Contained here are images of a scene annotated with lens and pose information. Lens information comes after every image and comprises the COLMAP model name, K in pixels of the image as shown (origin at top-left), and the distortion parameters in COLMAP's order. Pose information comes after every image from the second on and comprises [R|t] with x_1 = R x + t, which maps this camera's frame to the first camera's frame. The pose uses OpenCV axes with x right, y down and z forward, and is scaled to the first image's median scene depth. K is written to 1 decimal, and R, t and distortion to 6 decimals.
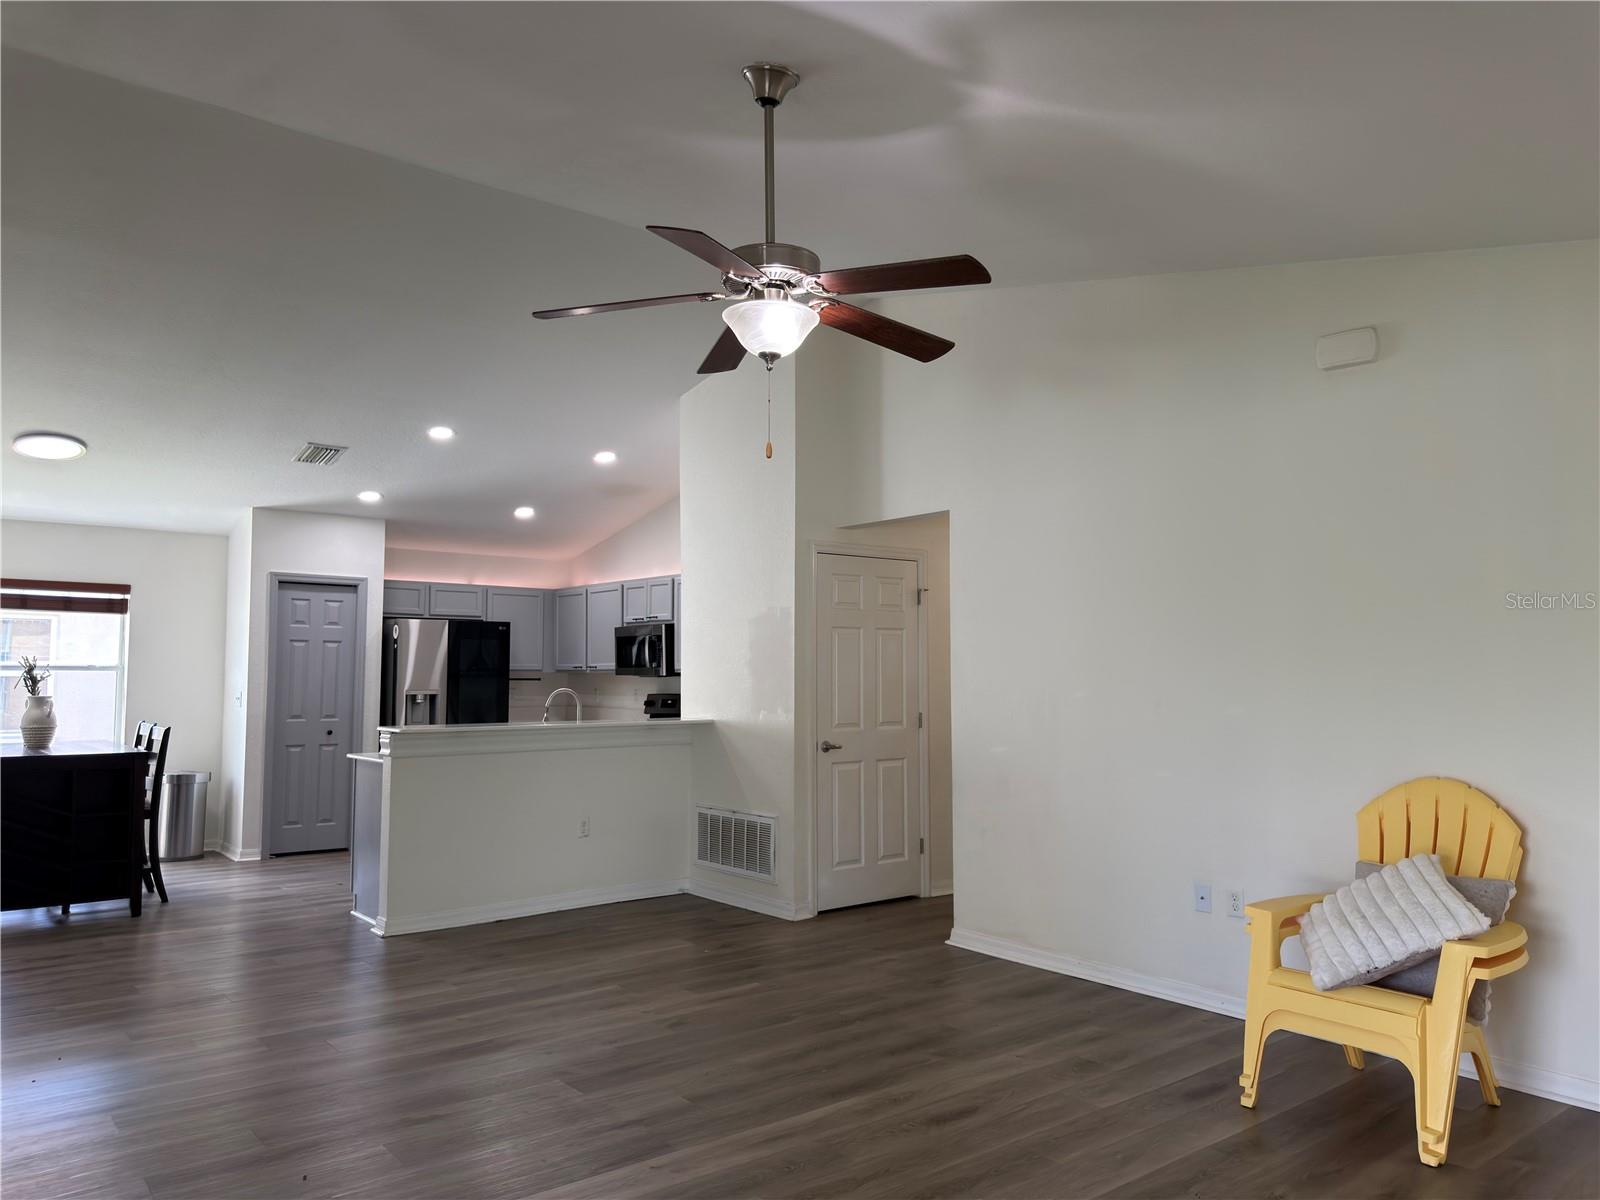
lens RADIAL K [[1123.5, 0, 783.0], [0, 1123.5, 598.8], [0, 0, 1]] dist [0.037051, -0.042991]
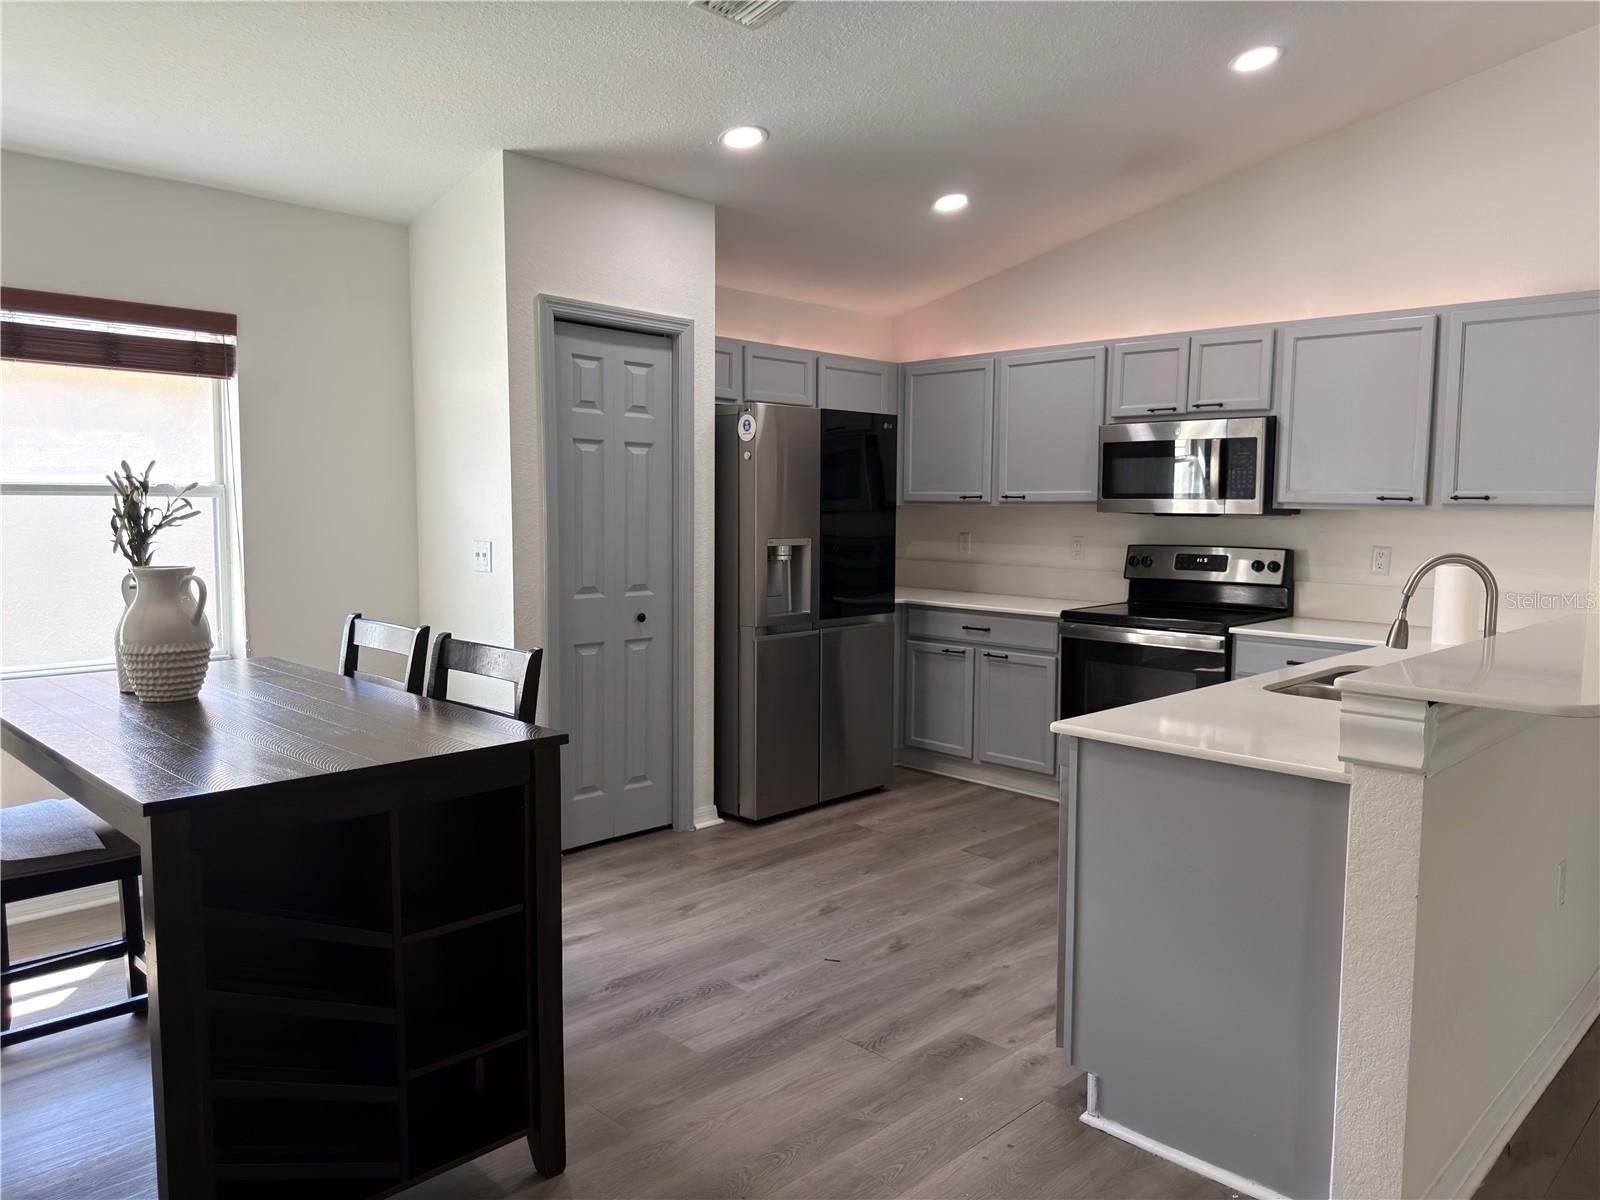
lens RADIAL K [[1123.5, 0, 800.7], [0, 1123.5, 611.7], [0, 0, 1]] dist [0.037051, -0.042991]
pose [[0.993622, -0.003151, 0.112717, -0.393970], [-0.015641, 0.986094, 0.165450, 0.028032], [-0.111671, -0.166157, 0.979756, 0.486916]]
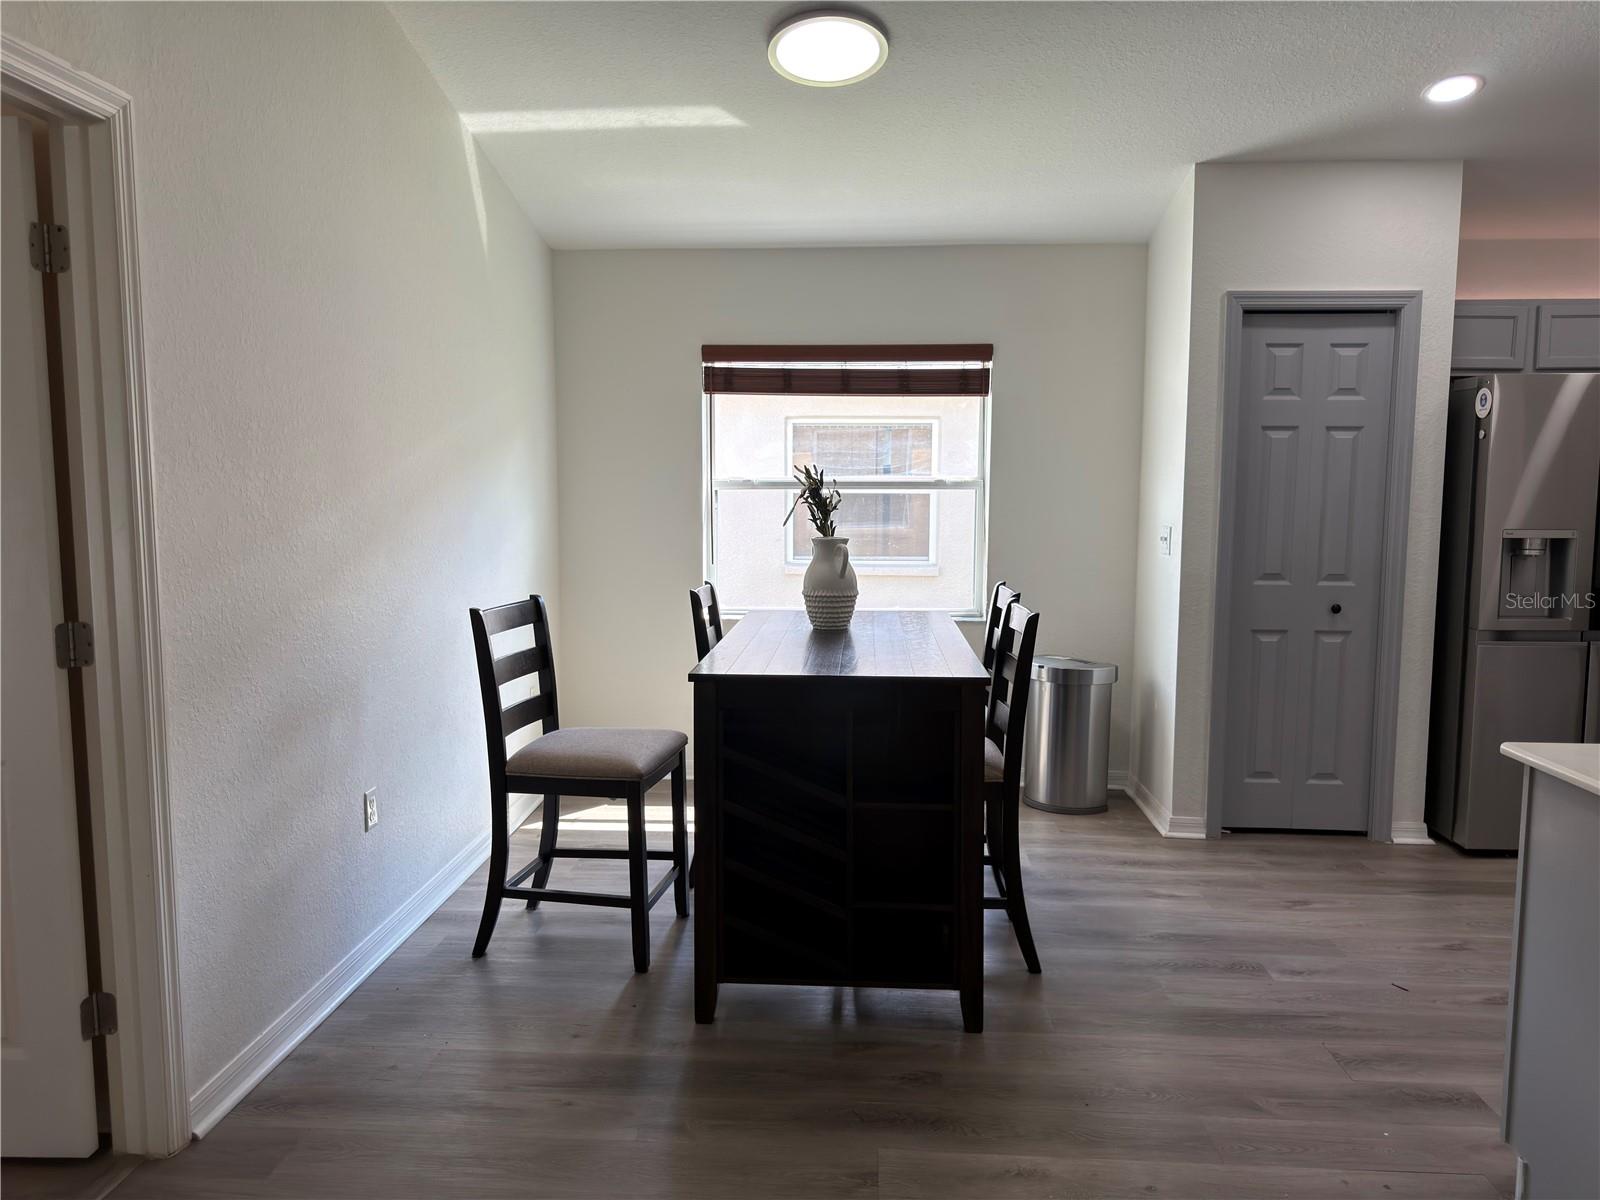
lens RADIAL K [[1123.5, 0, 781.0], [0, 1123.5, 609.1], [0, 0, 1]] dist [0.037051, -0.042991]
pose [[0.729463, 0.069919, -0.680437, -0.241861], [0.049011, 0.986863, 0.153948, 0.028459], [0.682262, -0.145648, 0.716453, 0.474382]]
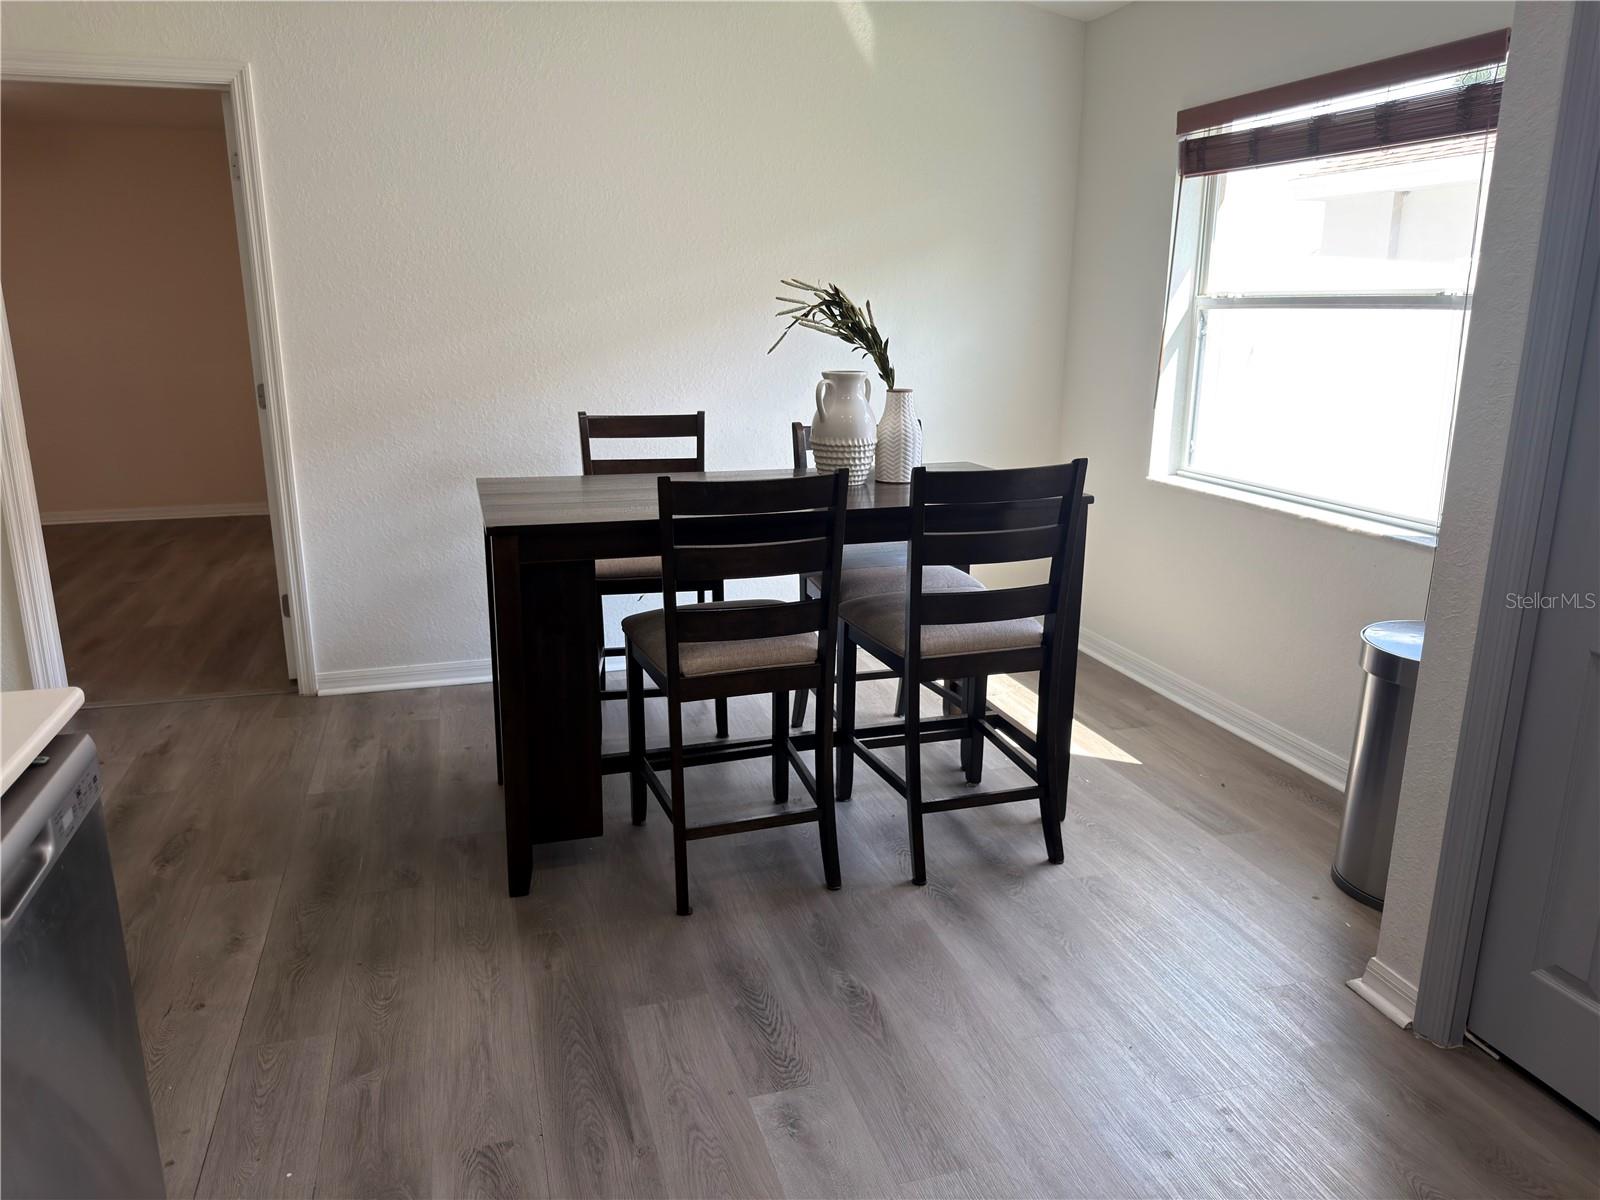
lens RADIAL K [[1123.5, 0, 790.6], [0, 1123.5, 591.6], [0, 0, 1]] dist [0.037051, -0.042991]
pose [[-0.376502, 0.225975, -0.898433, -0.180475], [0.063428, 0.973807, 0.218352, 0.058826], [0.924242, 0.025224, -0.380973, 0.935233]]
